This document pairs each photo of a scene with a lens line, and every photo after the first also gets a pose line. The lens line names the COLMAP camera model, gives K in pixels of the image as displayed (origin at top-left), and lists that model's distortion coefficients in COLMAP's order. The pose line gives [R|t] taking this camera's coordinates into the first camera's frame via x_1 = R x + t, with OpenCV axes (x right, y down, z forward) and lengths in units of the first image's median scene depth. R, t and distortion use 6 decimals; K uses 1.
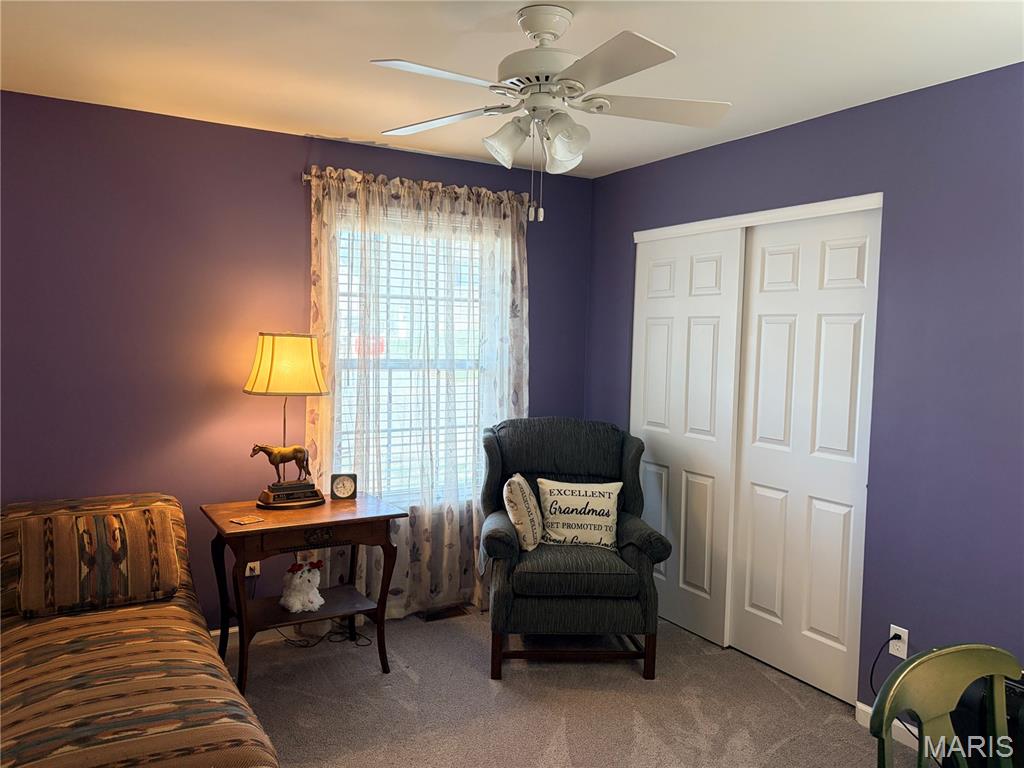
lens RADIAL K [[754.0, 0, 511.5], [0, 754.0, 400.8], [0, 0, 1]] dist [-0.005887, -0.003703]
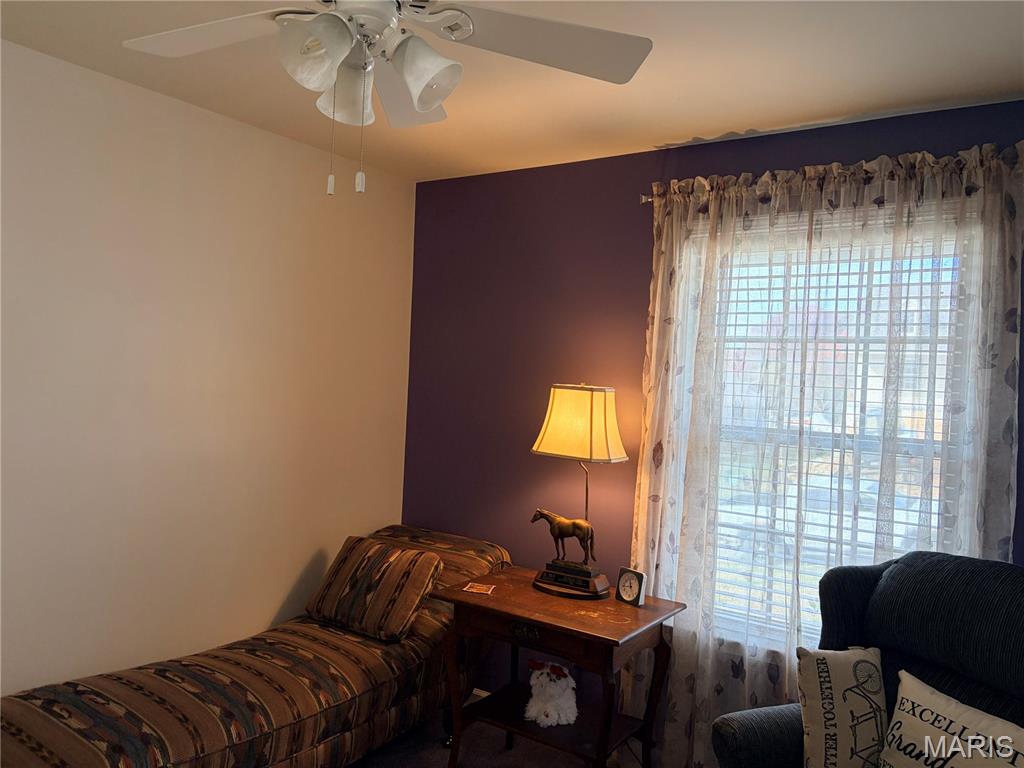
lens RADIAL K [[774.6, 0, 510.9], [0, 774.6, 389.3], [0, 0, 1]] dist [0.054572, -0.052364]
pose [[0.419970, 0.021292, -0.907288, 0.425641], [-0.110386, 0.993500, -0.027780, -0.048502], [0.900799, 0.111819, 0.419591, 0.513689]]
